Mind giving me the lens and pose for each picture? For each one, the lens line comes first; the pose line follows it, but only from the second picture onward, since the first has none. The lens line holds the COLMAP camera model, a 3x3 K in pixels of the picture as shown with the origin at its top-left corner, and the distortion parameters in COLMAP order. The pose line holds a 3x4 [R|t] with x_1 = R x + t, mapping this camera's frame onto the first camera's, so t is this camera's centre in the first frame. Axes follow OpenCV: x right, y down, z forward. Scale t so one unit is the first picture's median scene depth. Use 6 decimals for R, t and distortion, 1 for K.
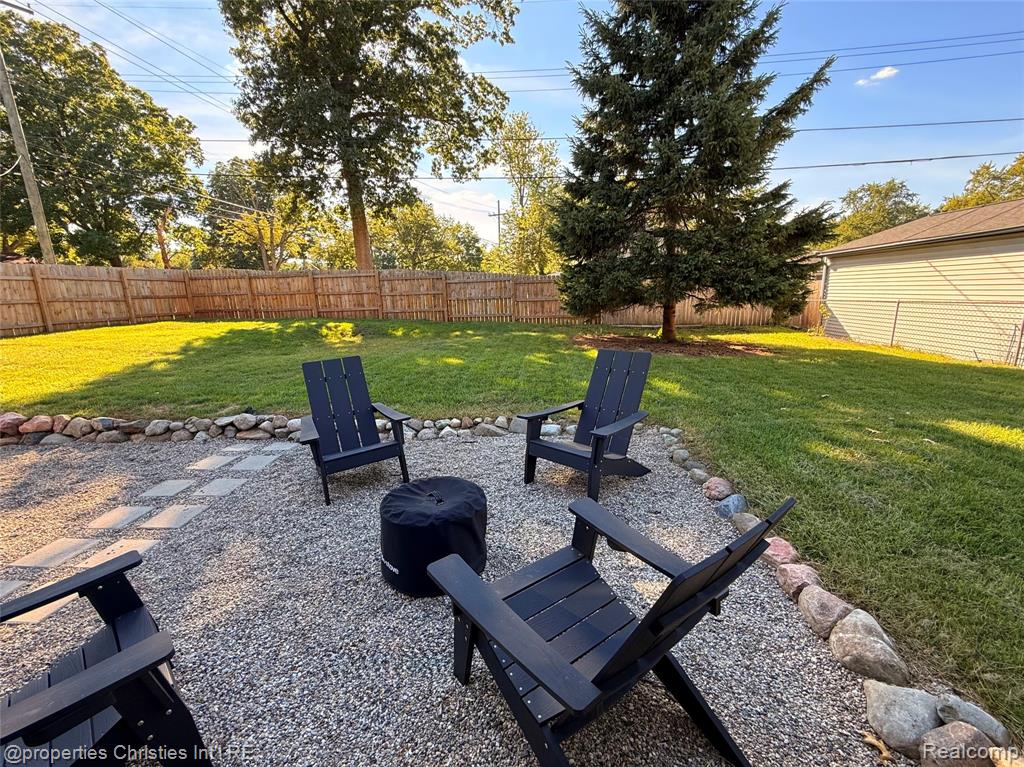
lens RADIAL K [[413.1, 0, 510.3], [0, 413.1, 426.4], [0, 0, 1]] dist [0.000507, -0.000500]
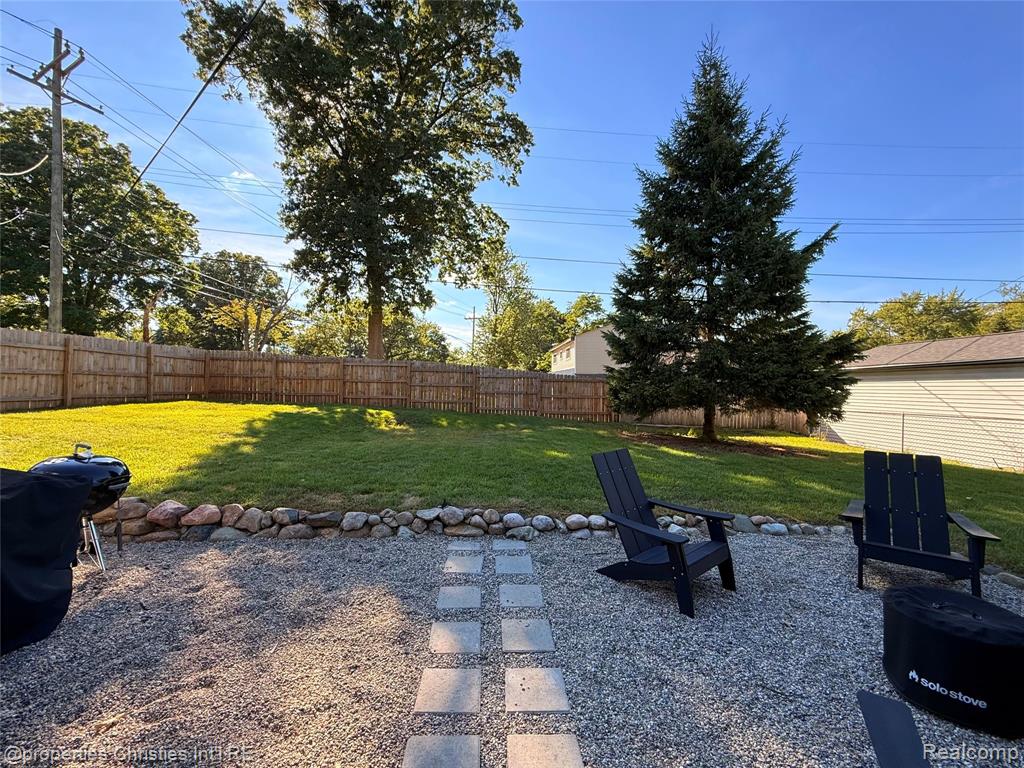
lens RADIAL K [[413.1, 0, 510.3], [0, 413.1, 426.9], [0, 0, 1]] dist [0.000507, -0.000500]
pose [[0.992715, 0.039251, 0.113916, -0.214090], [-0.013260, 0.975297, -0.220500, -0.001053], [-0.119756, 0.217383, 0.968712, 0.026198]]
